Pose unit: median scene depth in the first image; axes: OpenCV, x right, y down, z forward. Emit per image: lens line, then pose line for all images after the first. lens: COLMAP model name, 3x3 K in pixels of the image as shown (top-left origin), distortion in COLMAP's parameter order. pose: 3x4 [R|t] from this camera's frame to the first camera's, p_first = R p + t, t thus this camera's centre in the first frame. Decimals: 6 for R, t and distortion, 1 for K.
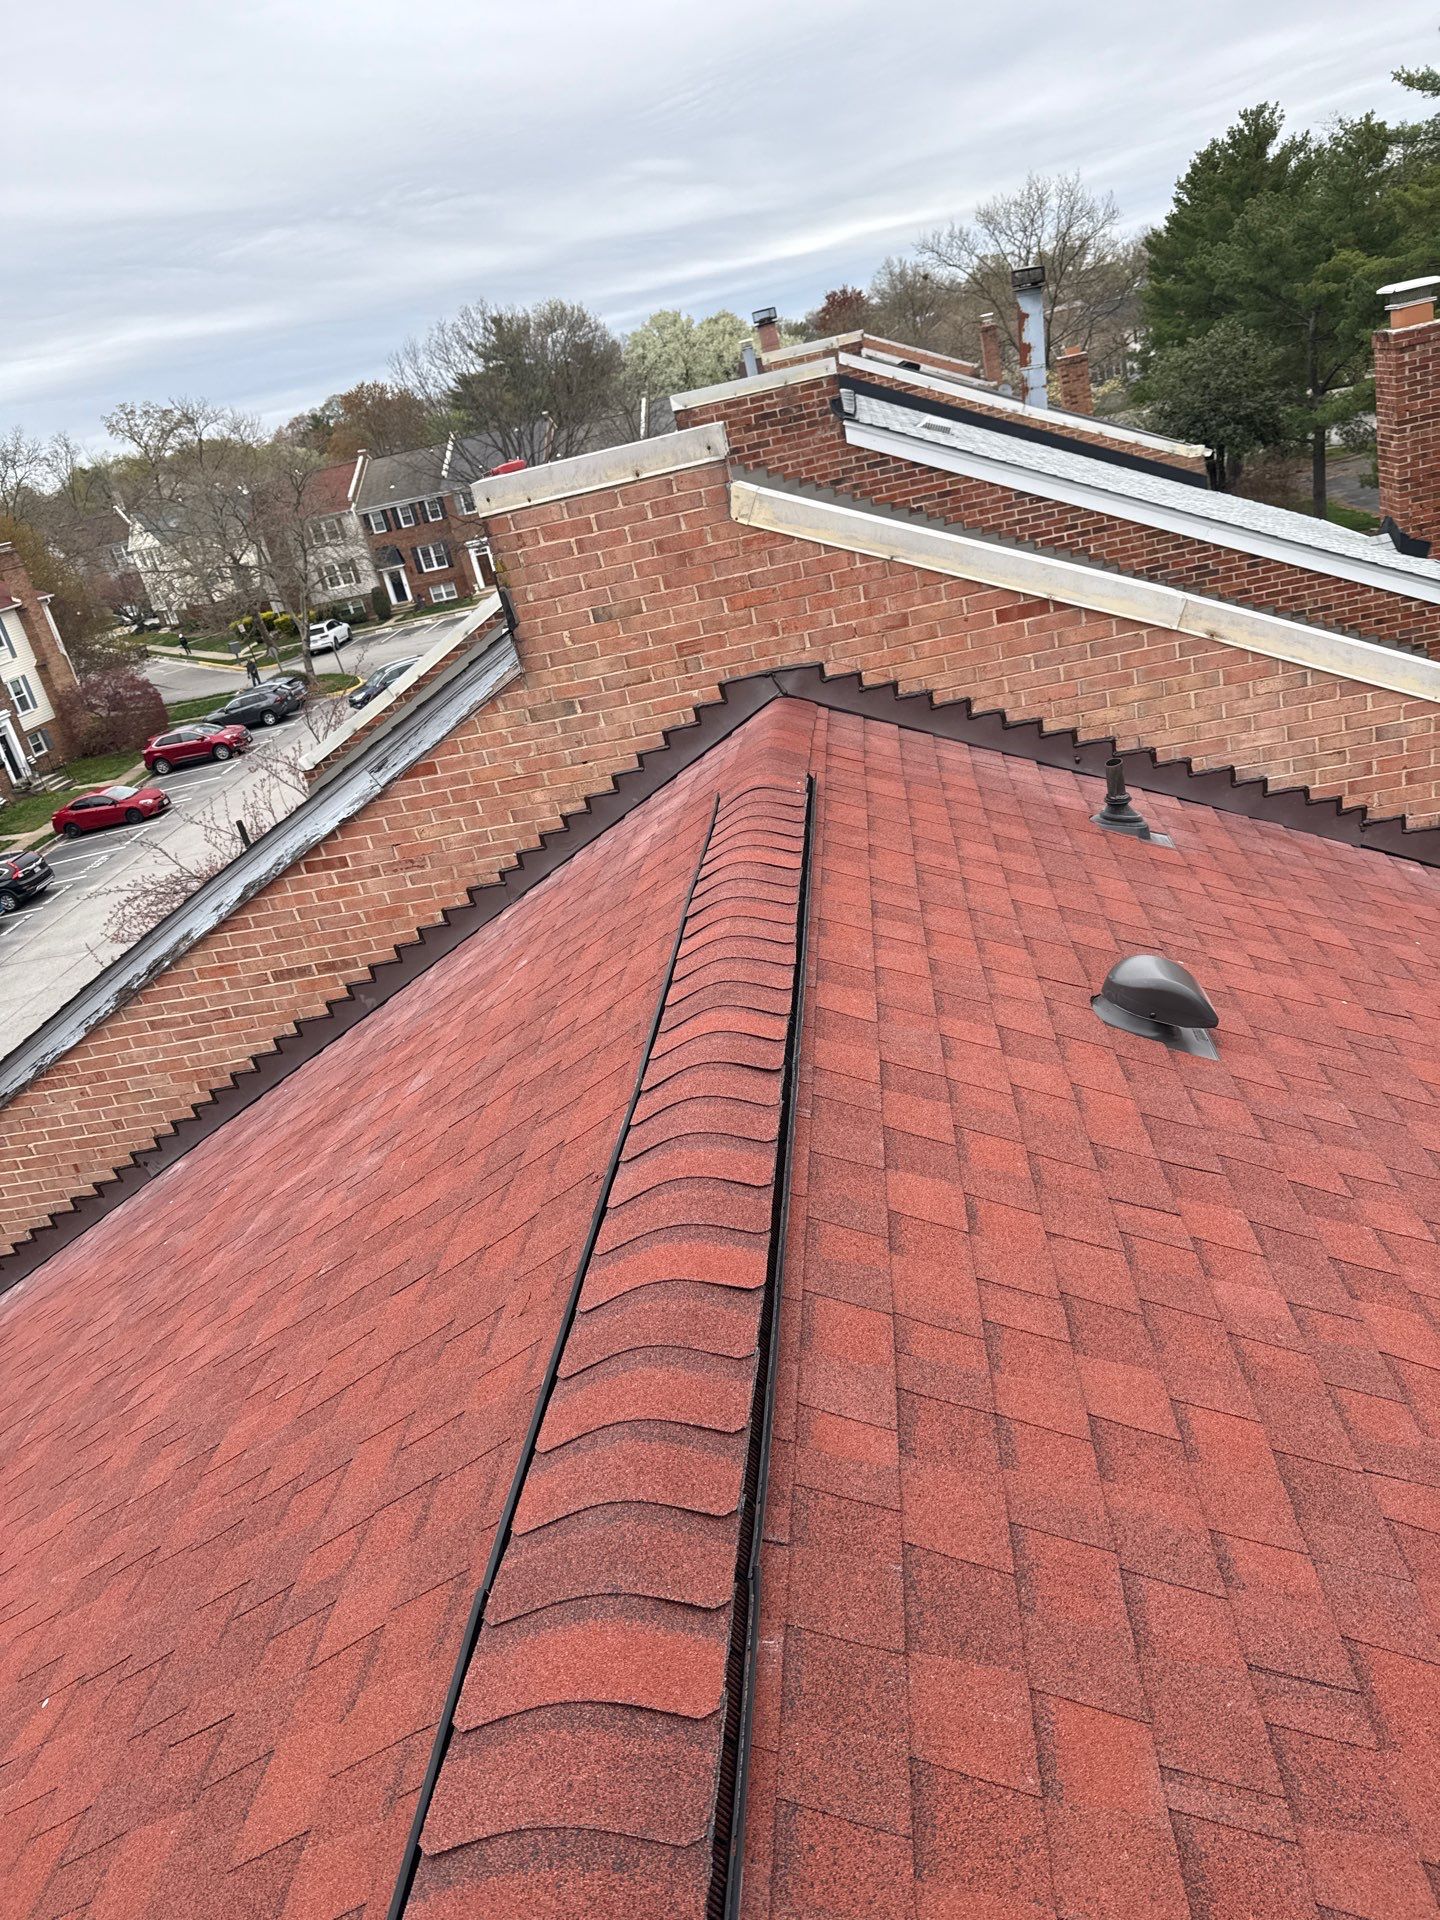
lens RADIAL K [[1258.4, 0, 732.4], [0, 1258.4, 969.3], [0, 0, 1]] dist [-0.017611, -0.024878]
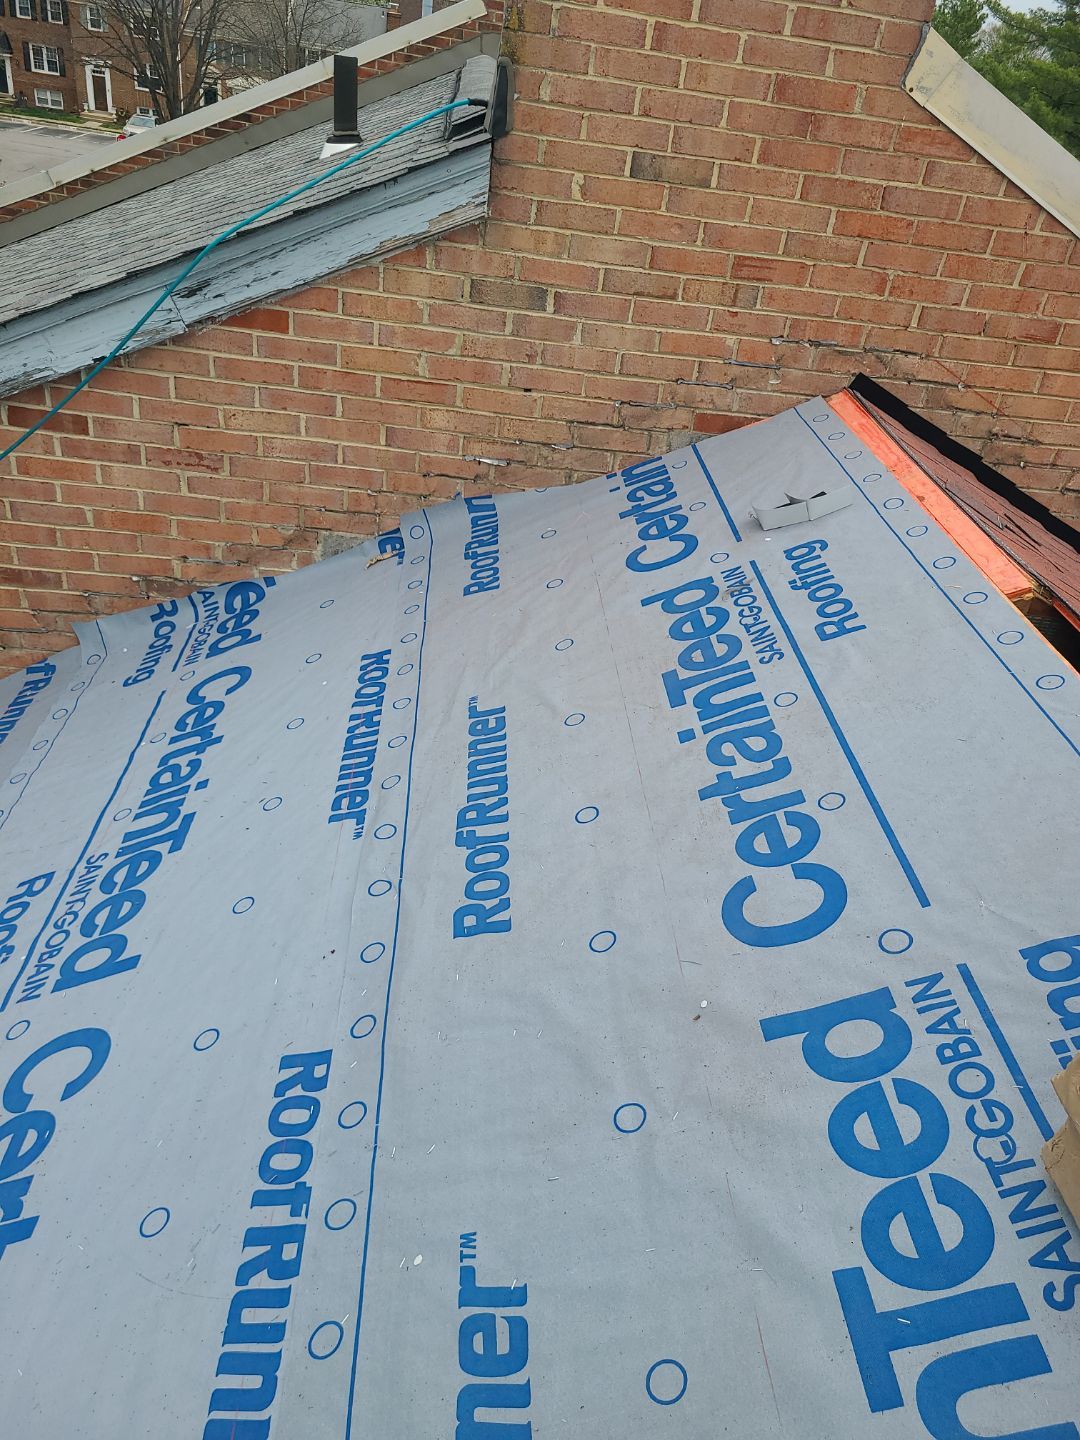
lens RADIAL K [[1033.6, 0, 548.4], [0, 1033.6, 705.3], [0, 0, 1]] dist [-0.000900, -0.000576]
pose [[0.929805, 0.205612, 0.305265, -0.240772], [-0.243769, 0.965439, 0.092219, -0.059786], [-0.275753, -0.160160, 0.947792, 0.471949]]
